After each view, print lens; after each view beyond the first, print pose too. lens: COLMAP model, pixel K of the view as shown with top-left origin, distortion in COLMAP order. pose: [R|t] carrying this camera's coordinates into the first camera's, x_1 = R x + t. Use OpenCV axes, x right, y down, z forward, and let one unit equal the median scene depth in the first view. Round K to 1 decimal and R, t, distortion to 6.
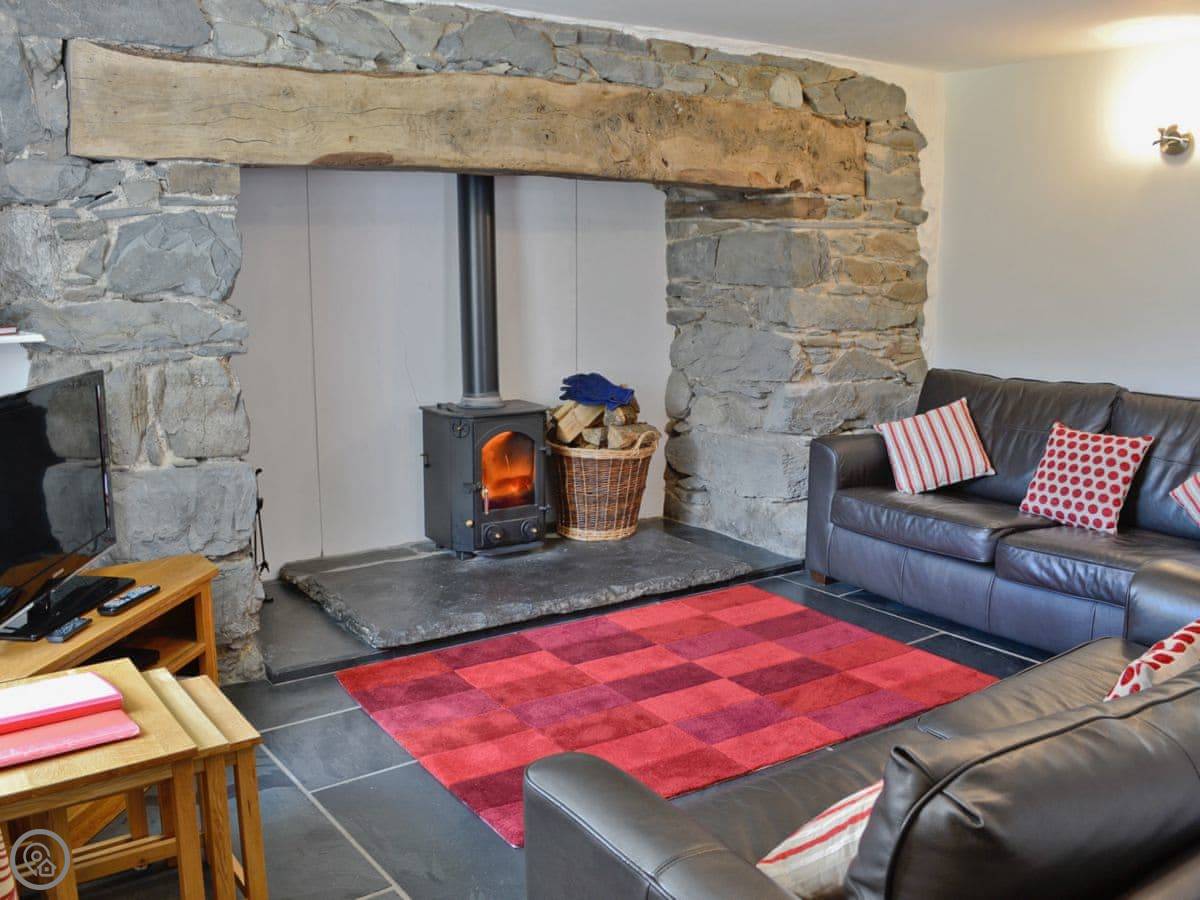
lens RADIAL K [[1078.9, 0, 594.1], [0, 1078.9, 450.5], [0, 0, 1]] dist [-0.088154, 0.017696]
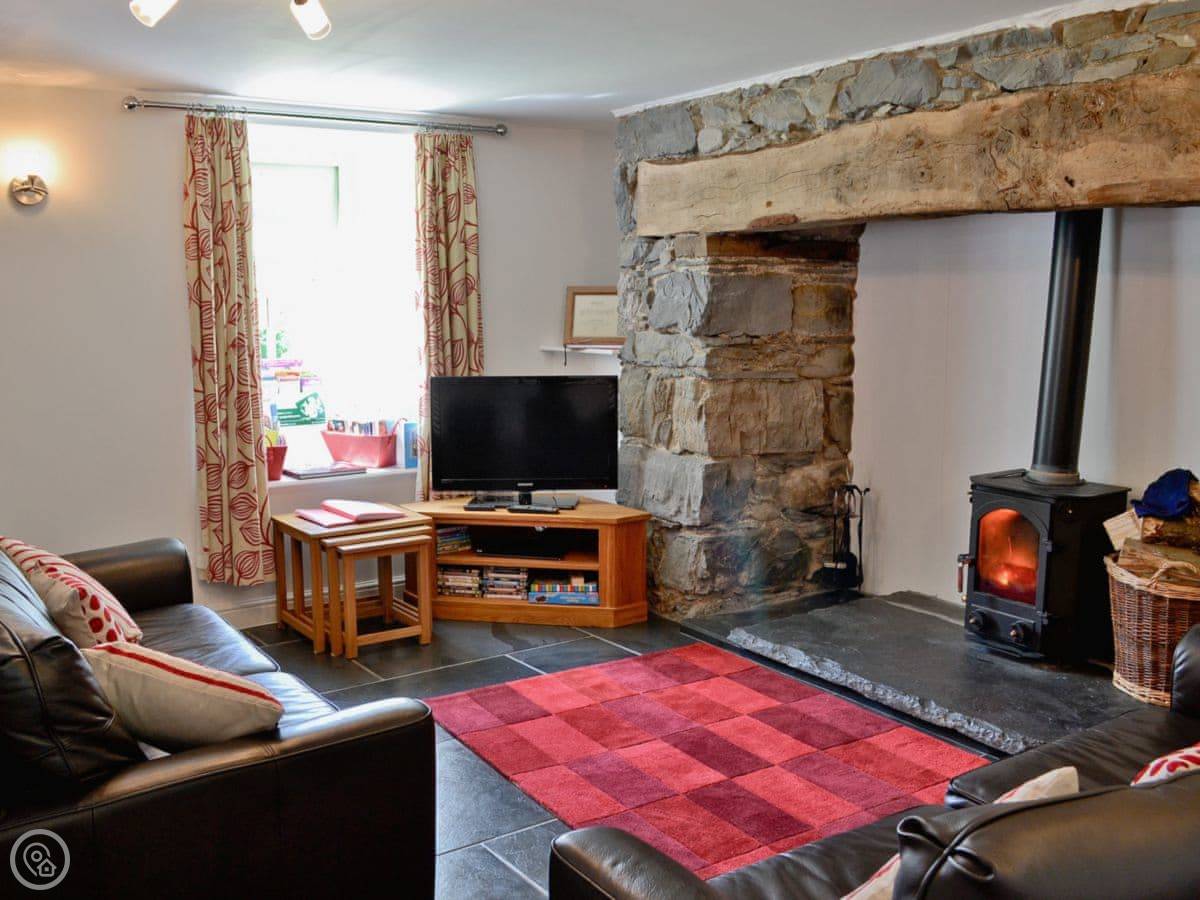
lens RADIAL K [[1078.9, 0, 594.1], [0, 1078.9, 450.5], [0, 0, 1]] dist [-0.088154, 0.017696]
pose [[0.004562, 0.135684, -0.990742, 0.868030], [-0.180031, 0.974675, 0.132654, -0.134694], [0.983650, 0.177759, 0.028874, 0.739591]]
